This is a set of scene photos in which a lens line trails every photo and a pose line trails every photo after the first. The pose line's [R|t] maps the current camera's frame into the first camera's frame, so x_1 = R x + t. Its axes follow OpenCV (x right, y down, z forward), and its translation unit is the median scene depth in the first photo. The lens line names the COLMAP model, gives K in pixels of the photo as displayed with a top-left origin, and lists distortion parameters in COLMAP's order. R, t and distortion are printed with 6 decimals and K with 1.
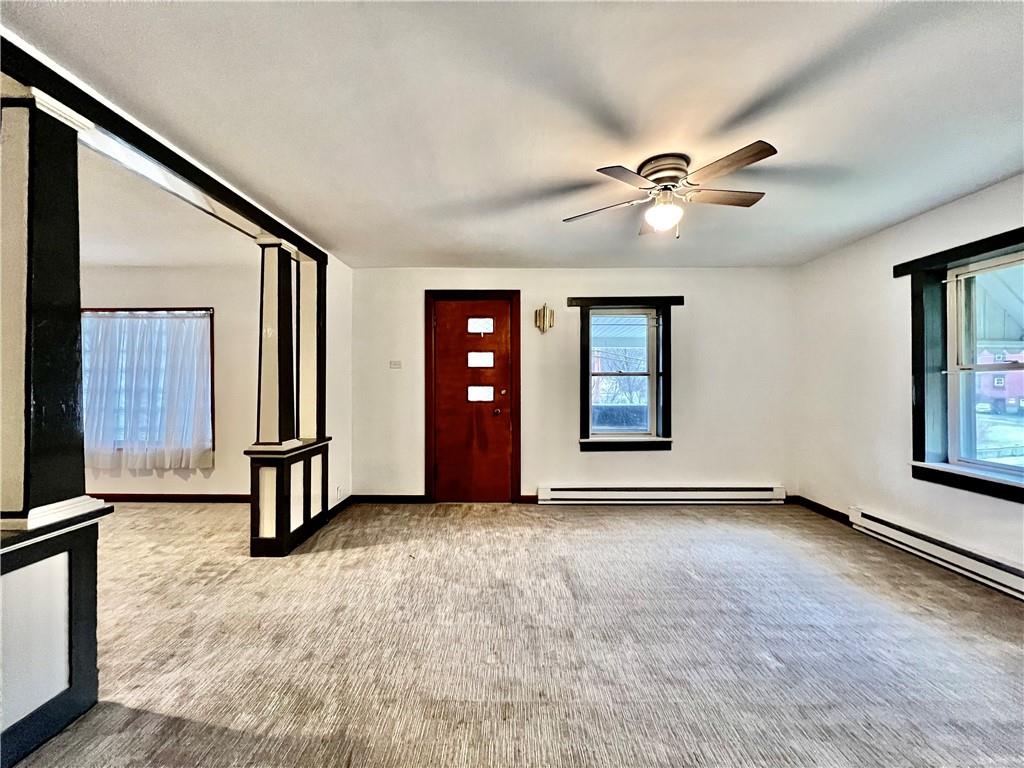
lens RADIAL K [[410.8, 0, 510.5], [0, 410.8, 382.0], [0, 0, 1]] dist [0.001032, 0.000065]
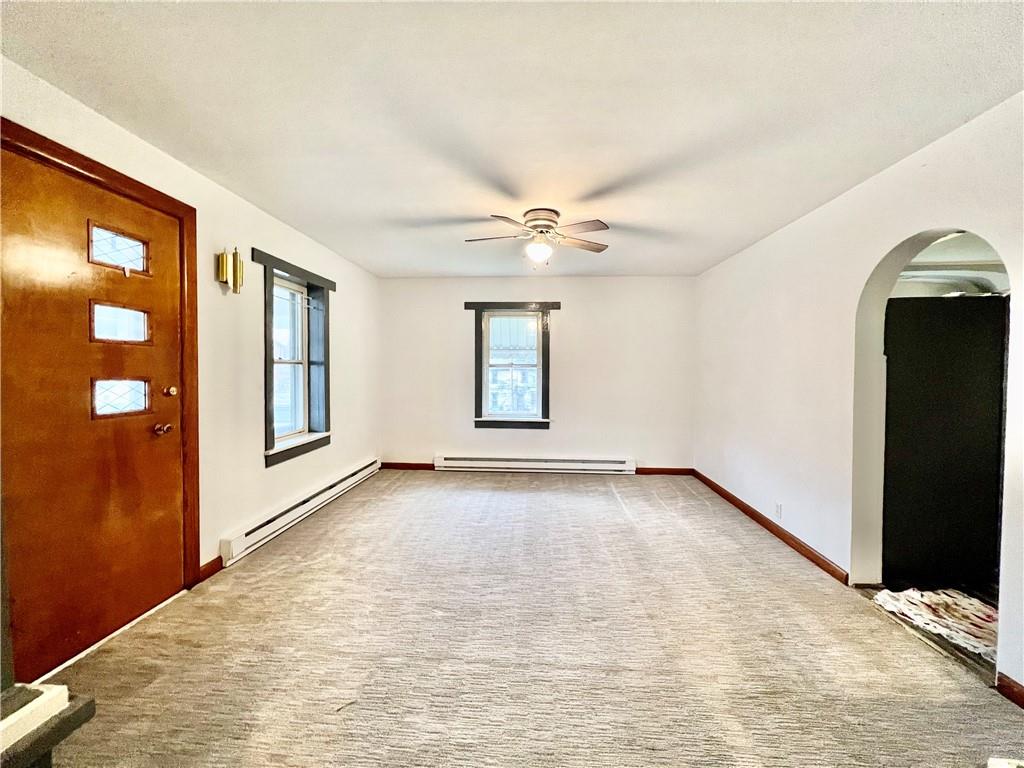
lens RADIAL K [[410.8, 0, 510.5], [0, 410.8, 382.0], [0, 0, 1]] dist [0.001032, 0.000065]
pose [[0.057328, -0.025311, 0.998035, -0.566673], [-0.011009, 0.999602, 0.025983, -0.006077], [-0.998295, -0.012477, 0.057026, 0.579940]]
